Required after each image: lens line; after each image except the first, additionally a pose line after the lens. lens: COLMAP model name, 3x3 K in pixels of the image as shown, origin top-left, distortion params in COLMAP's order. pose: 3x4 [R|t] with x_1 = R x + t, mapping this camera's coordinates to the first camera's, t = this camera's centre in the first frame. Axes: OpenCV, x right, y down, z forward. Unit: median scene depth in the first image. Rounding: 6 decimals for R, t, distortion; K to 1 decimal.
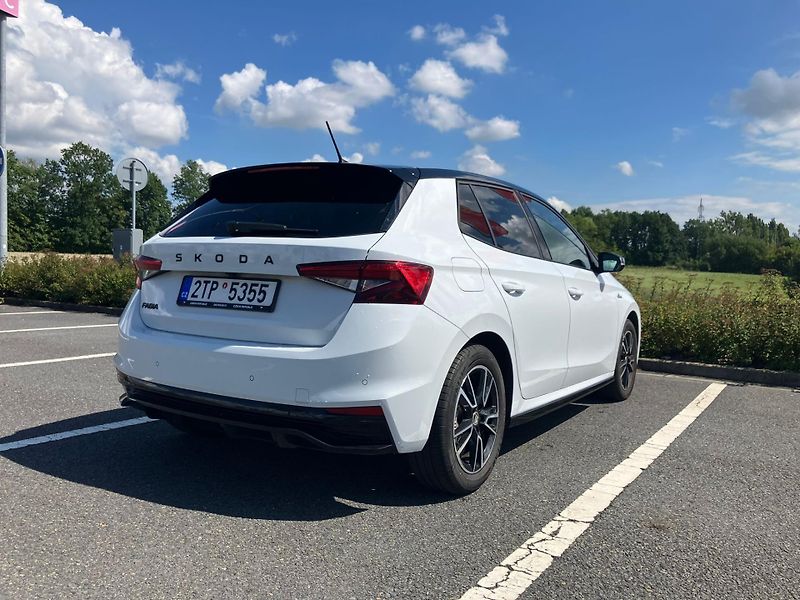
lens RADIAL K [[671.2, 0, 406.8], [0, 671.2, 286.0], [0, 0, 1]] dist [0.012916, 0.000385]
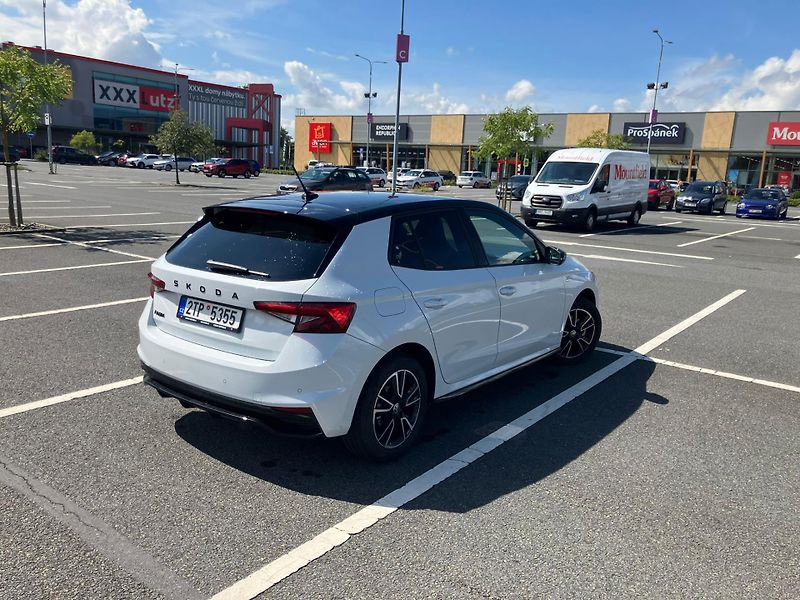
lens RADIAL K [[671.2, 0, 405.9], [0, 671.2, 300.1], [0, 0, 1]] dist [0.012916, 0.000385]
pose [[0.996078, 0.020059, -0.086180, 0.213621], [-0.005691, 0.986473, 0.163826, -0.213205], [0.088301, -0.162693, 0.982718, -0.256220]]
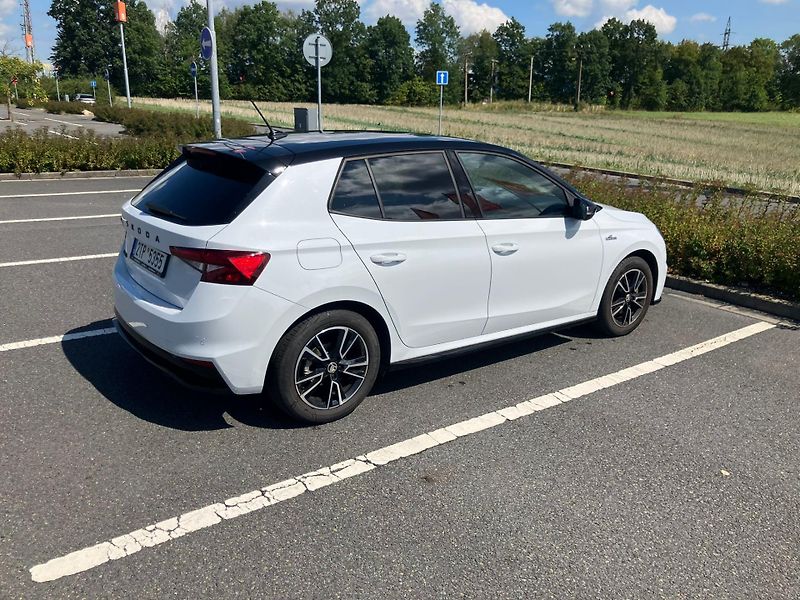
lens RADIAL K [[671.2, 0, 406.7], [0, 671.2, 300.6], [0, 0, 1]] dist [0.012916, 0.000385]
pose [[0.936367, 0.097213, -0.337292, 0.587414], [-0.012702, 0.969641, 0.244204, -0.207747], [0.350791, -0.224380, 0.909175, -0.039766]]
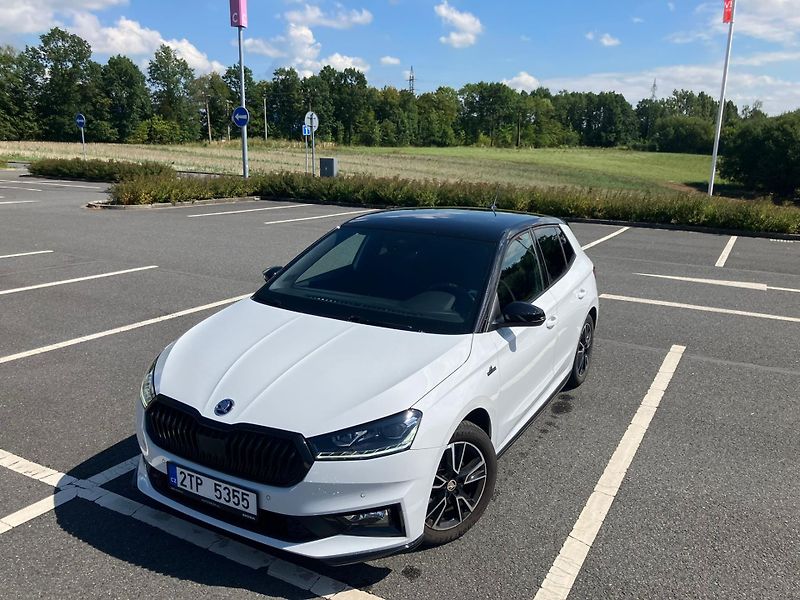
lens RADIAL K [[671.2, 0, 395.3], [0, 671.2, 310.3], [0, 0, 1]] dist [0.012916, 0.000385]
pose [[0.998342, -0.021364, 0.053446, -1.427209], [0.009640, 0.977508, 0.210676, -0.262790], [-0.056745, -0.209811, 0.976094, -3.757182]]
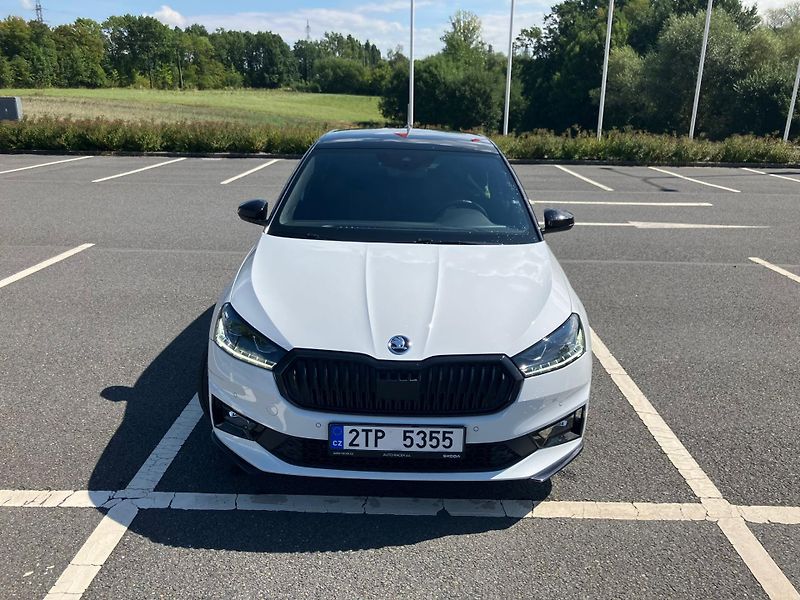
lens RADIAL K [[671.2, 0, 409.3], [0, 671.2, 311.9], [0, 0, 1]] dist [0.012916, 0.000385]
pose [[0.850078, -0.179111, 0.495264, -2.030178], [0.027262, 0.954097, 0.298254, -0.214396], [-0.525951, -0.240037, 0.815940, -3.508622]]
